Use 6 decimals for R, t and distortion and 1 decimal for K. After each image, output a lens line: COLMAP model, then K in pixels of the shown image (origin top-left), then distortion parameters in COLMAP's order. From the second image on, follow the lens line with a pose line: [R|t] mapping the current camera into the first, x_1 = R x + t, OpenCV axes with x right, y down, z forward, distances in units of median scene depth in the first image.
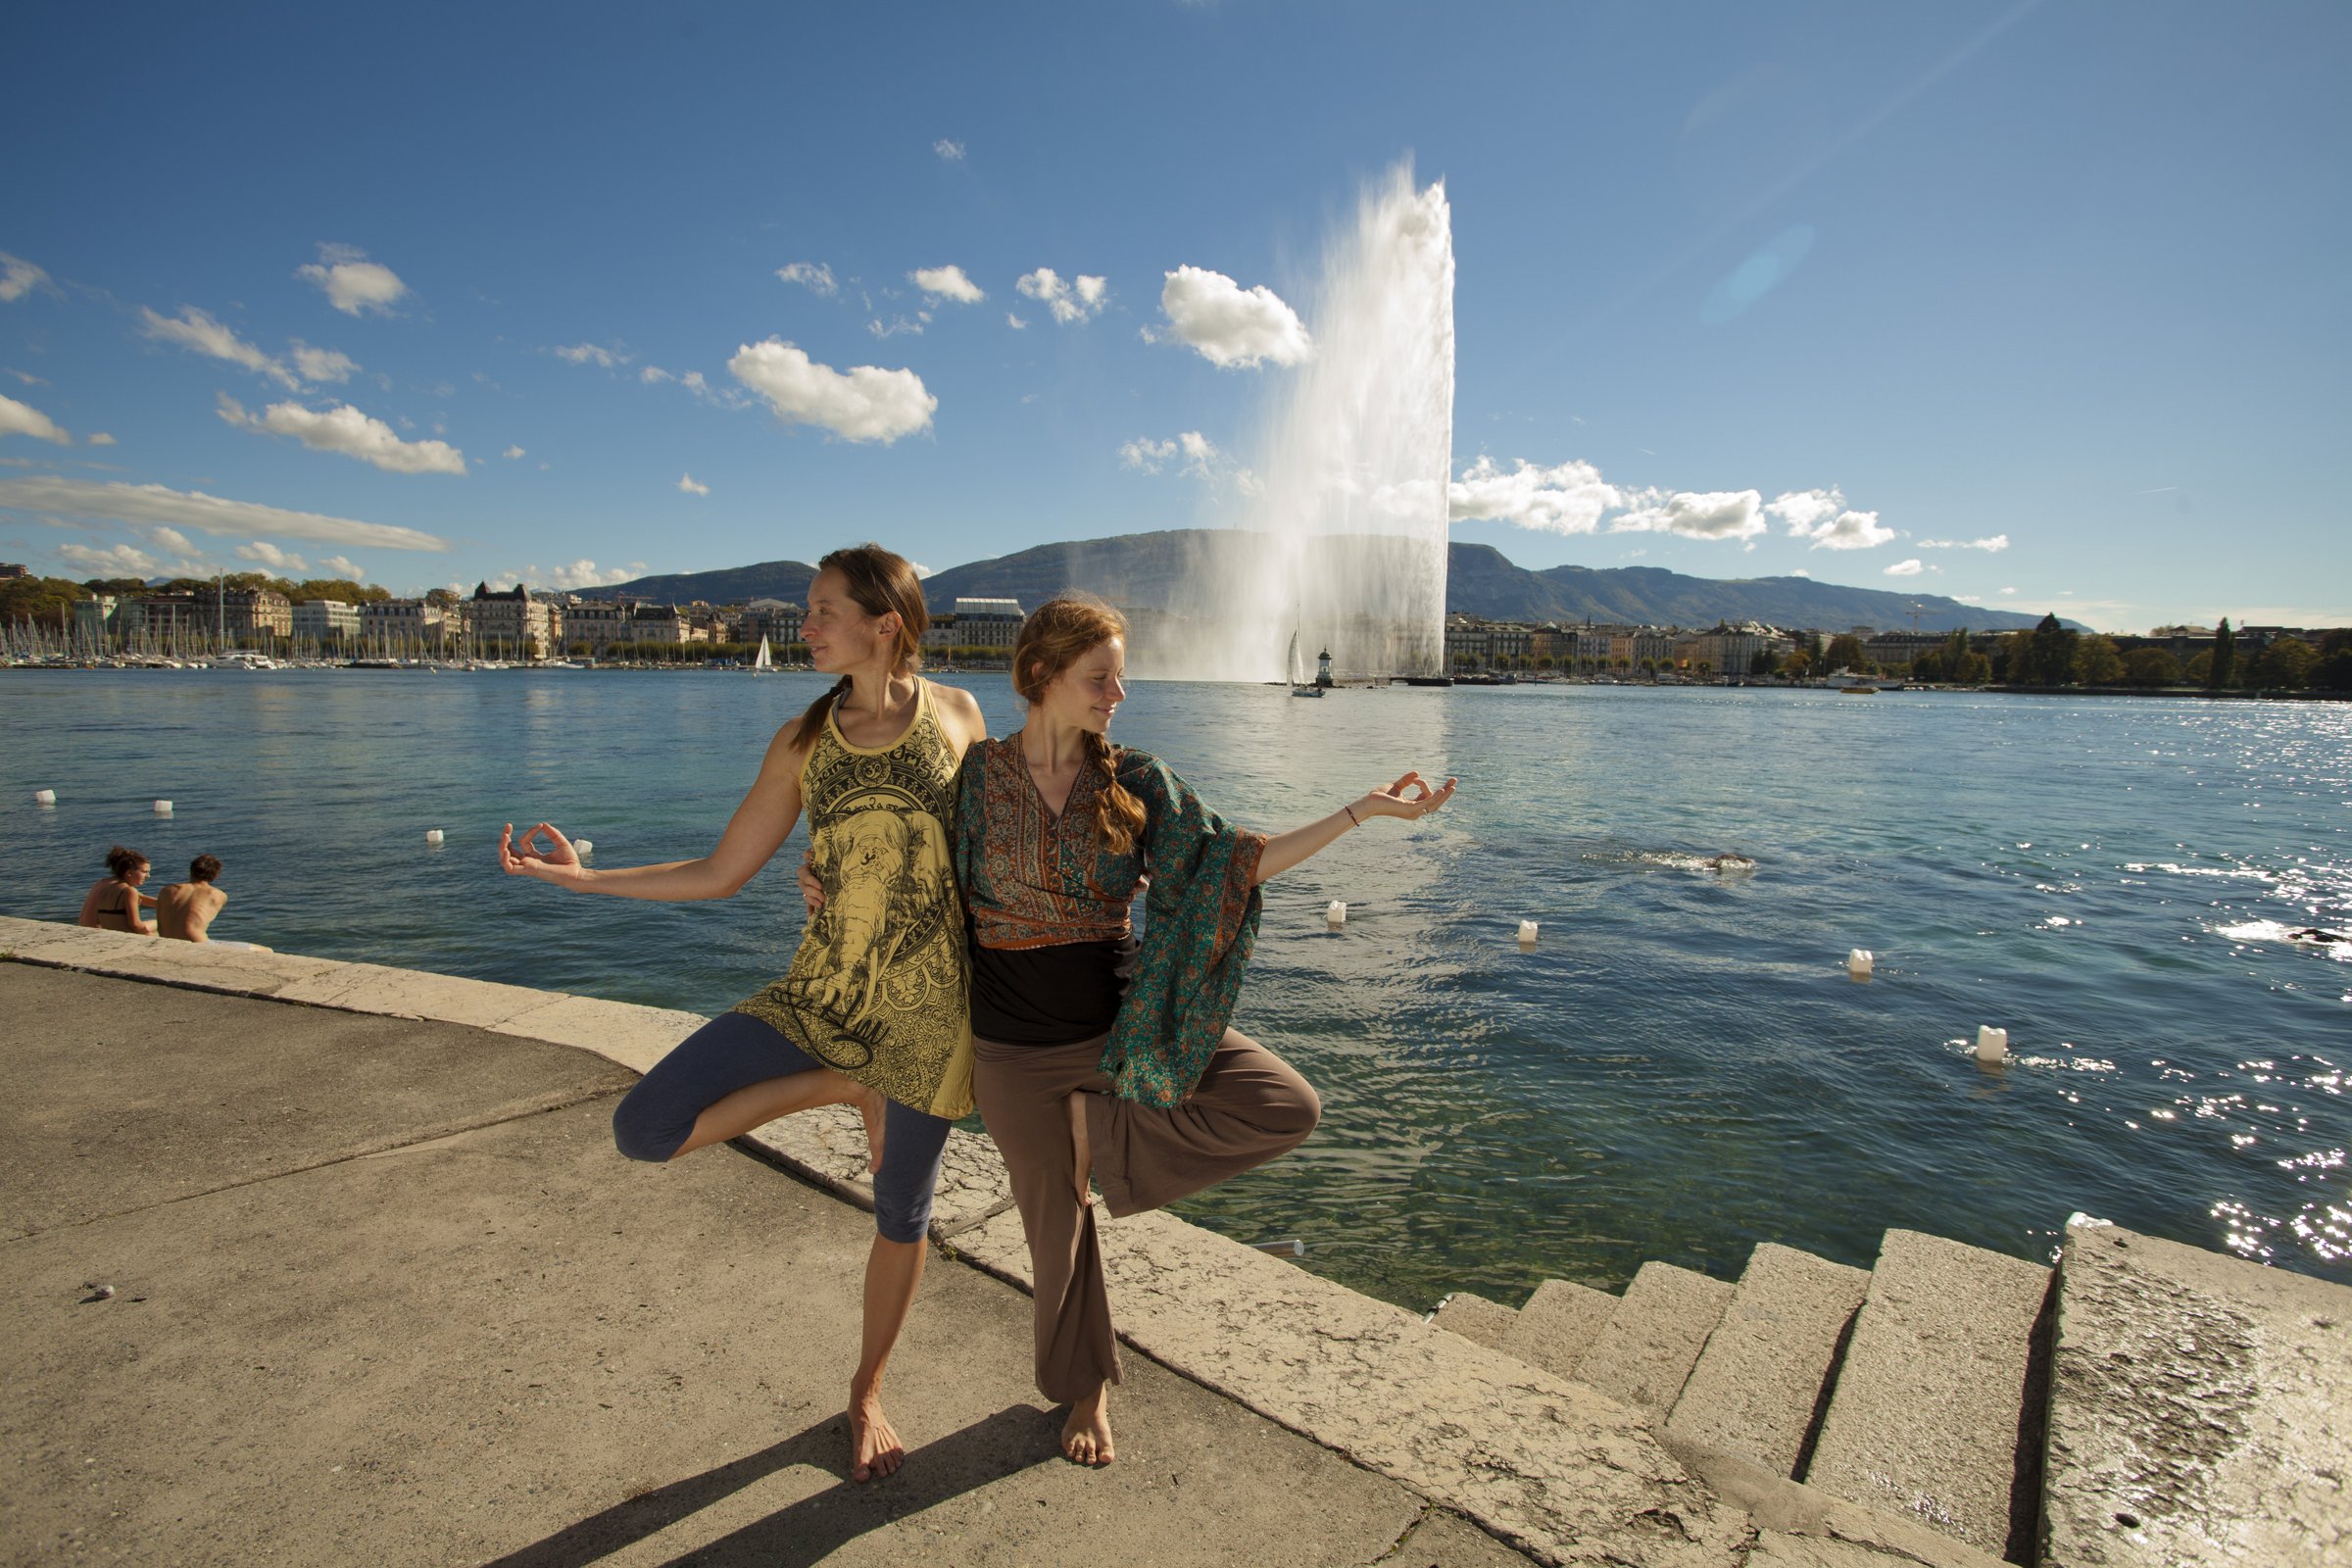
lens RADIAL K [[1245.8, 0, 1152.5], [0, 1245.8, 753.9], [0, 0, 1]] dist [-0.058665, 0.026923]
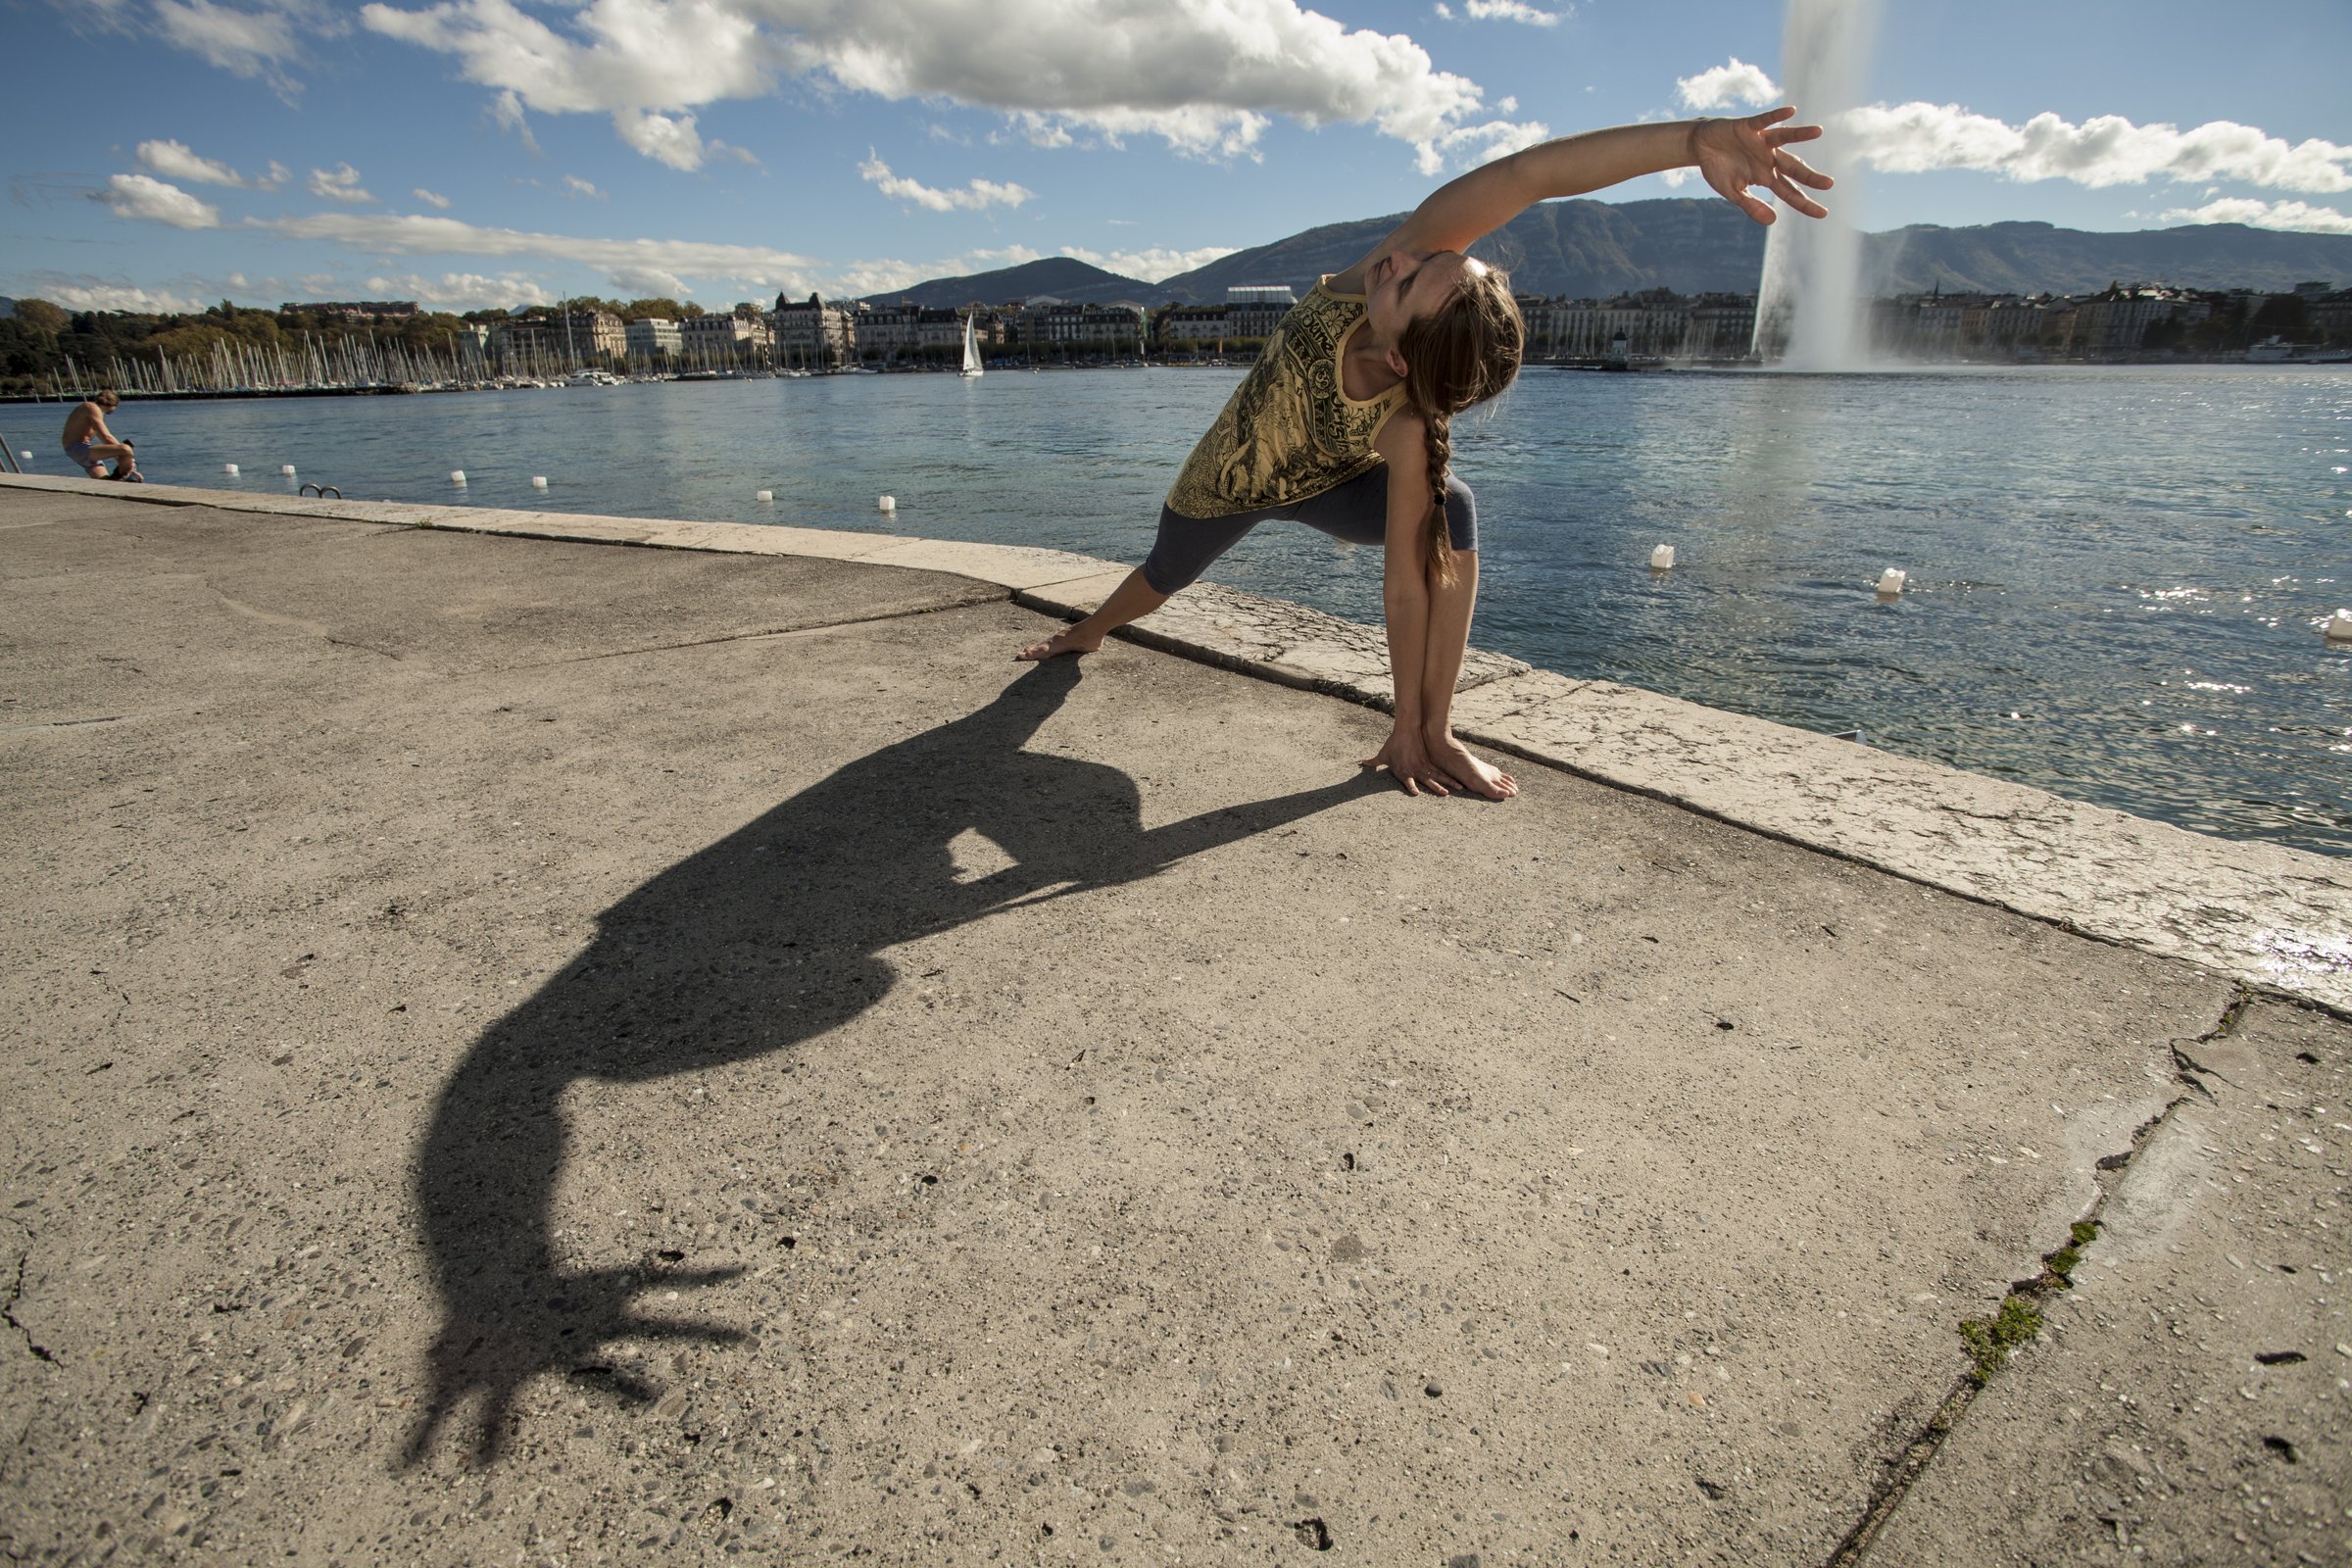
lens RADIAL K [[1182.8, 0, 1119.9], [0, 1182.8, 800.9], [0, 0, 1]] dist [-0.063769, 0.023486]
pose [[0.971689, 0.050270, -0.230852, -0.148309], [0.015629, 0.961285, 0.275114, 0.207538], [0.235744, -0.270933, 0.933284, 0.183363]]
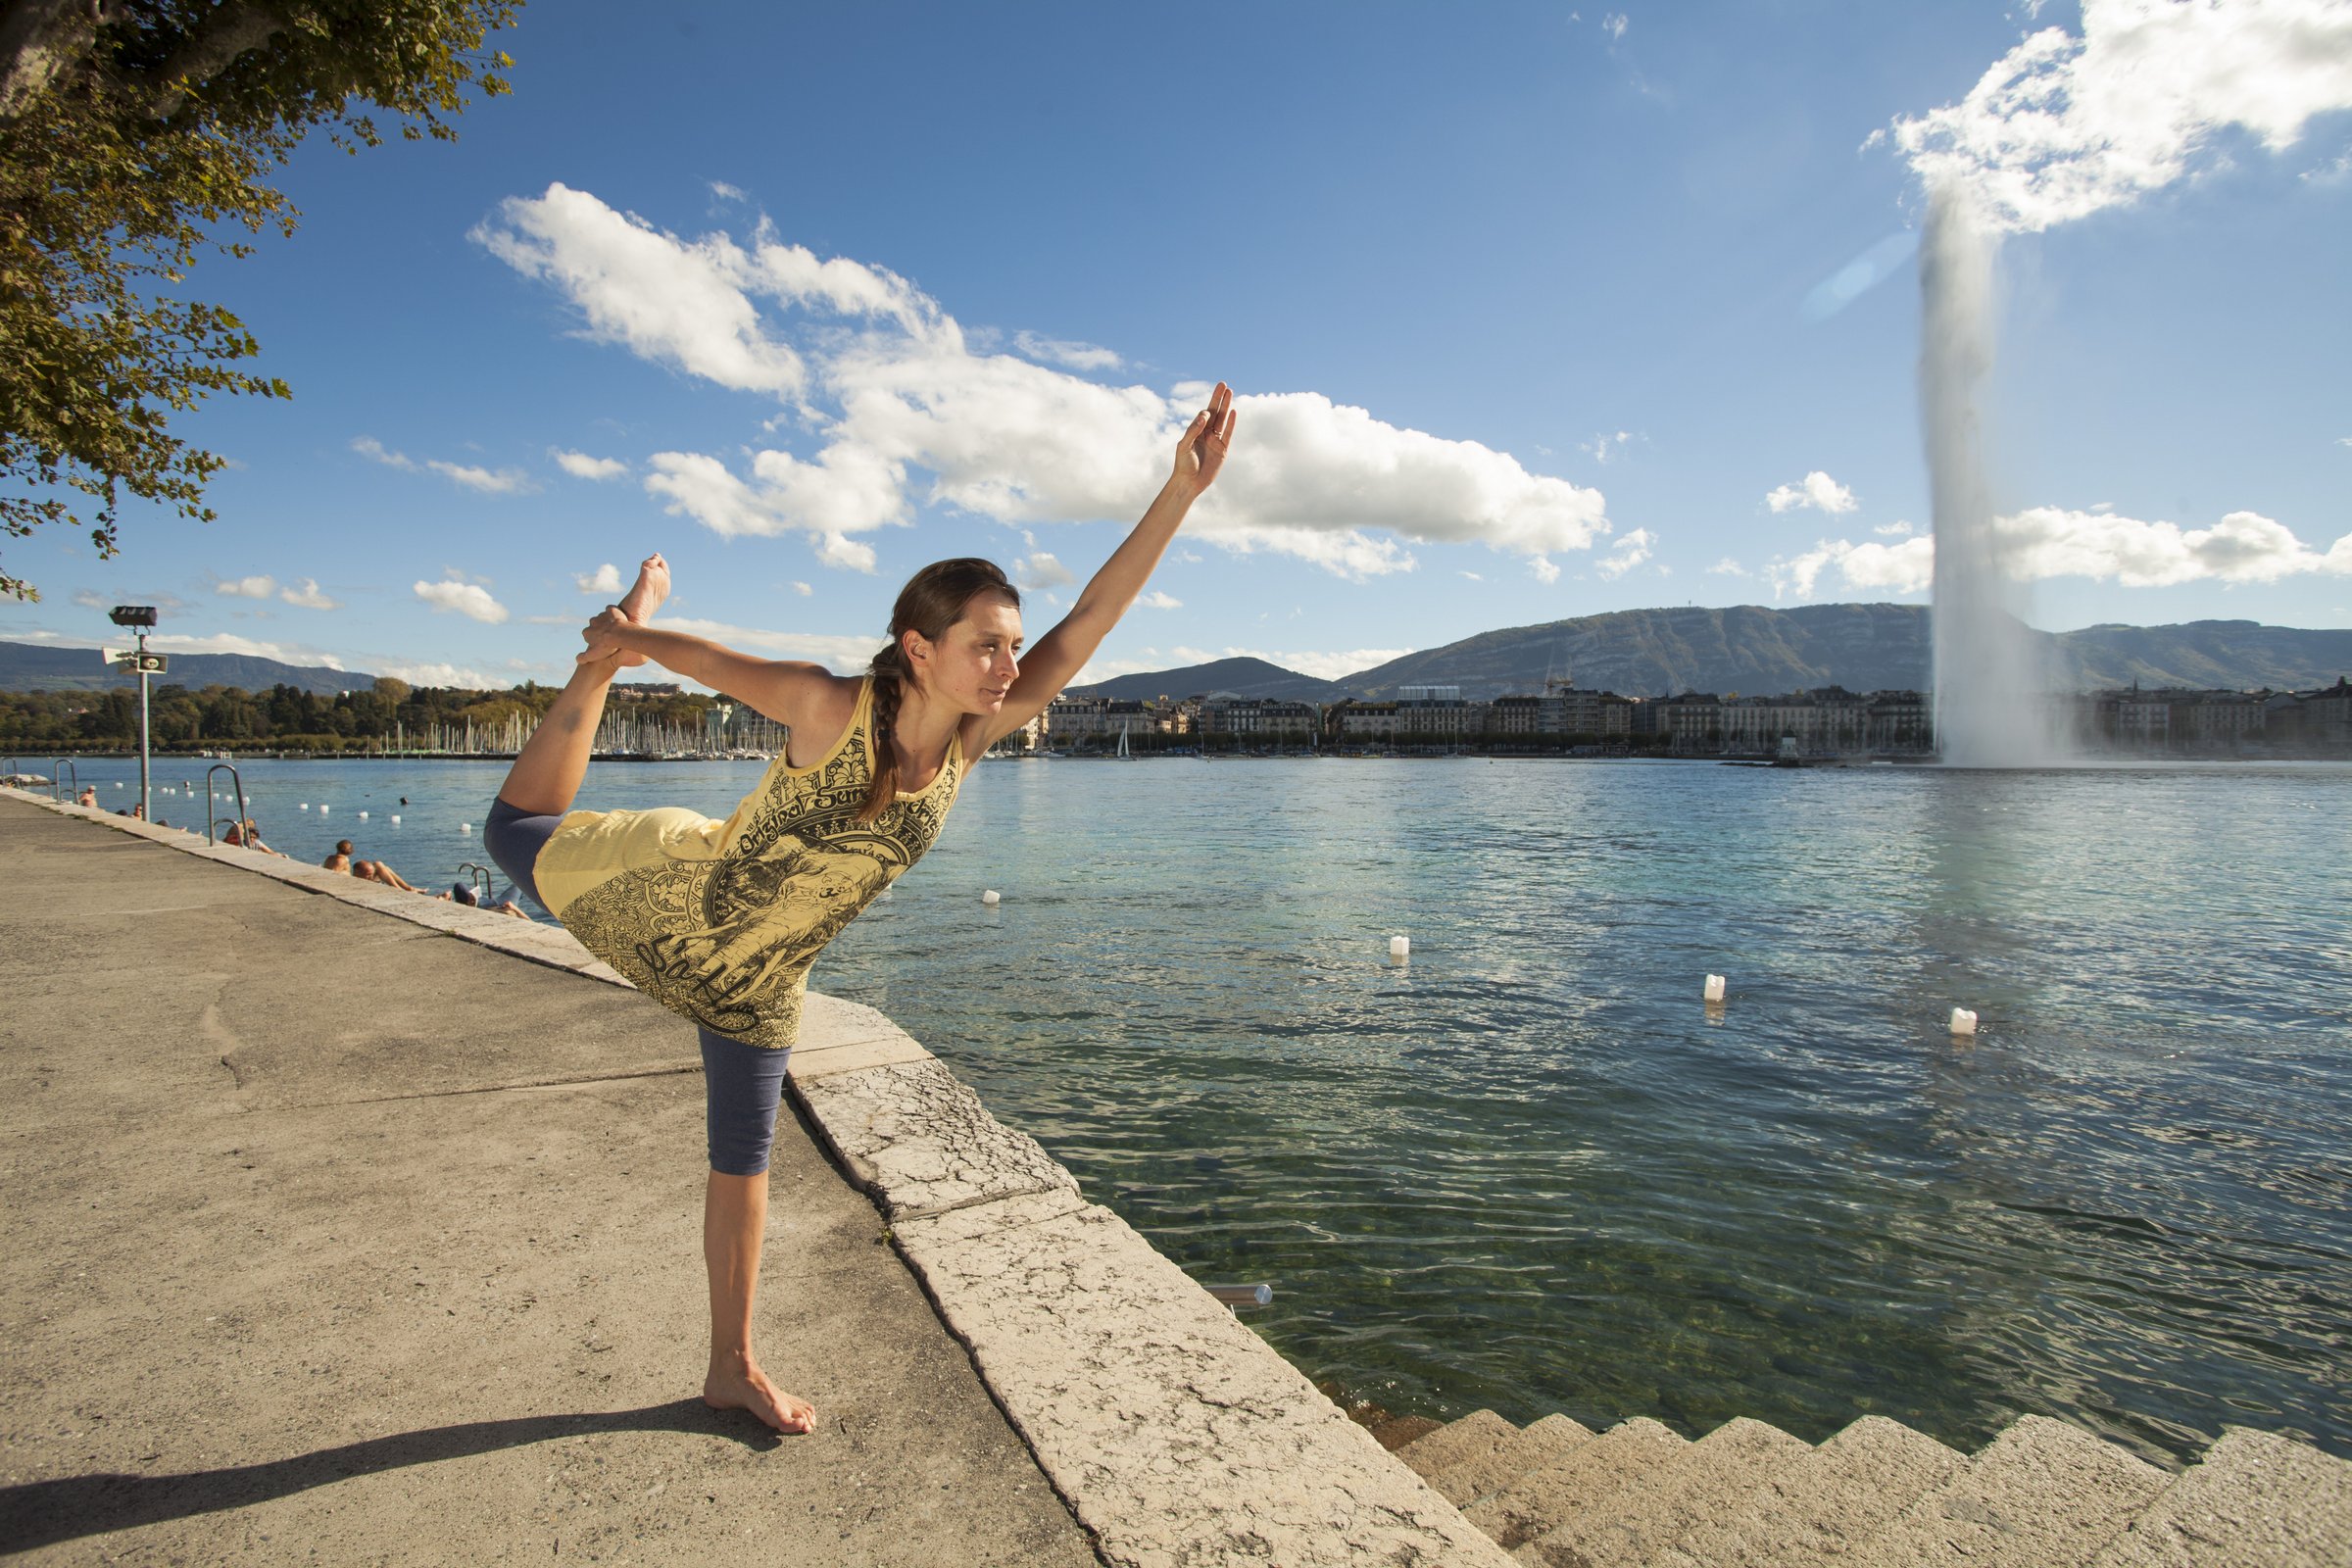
lens RADIAL K [[1182.8, 0, 1131.1], [0, 1182.8, 769.6], [0, 0, 1]] dist [-0.063769, 0.023486]
pose [[0.923087, -0.010165, -0.384458, 0.306056], [-0.012810, 0.998283, -0.057151, 0.088124], [0.384379, 0.057680, 0.921372, 0.209165]]
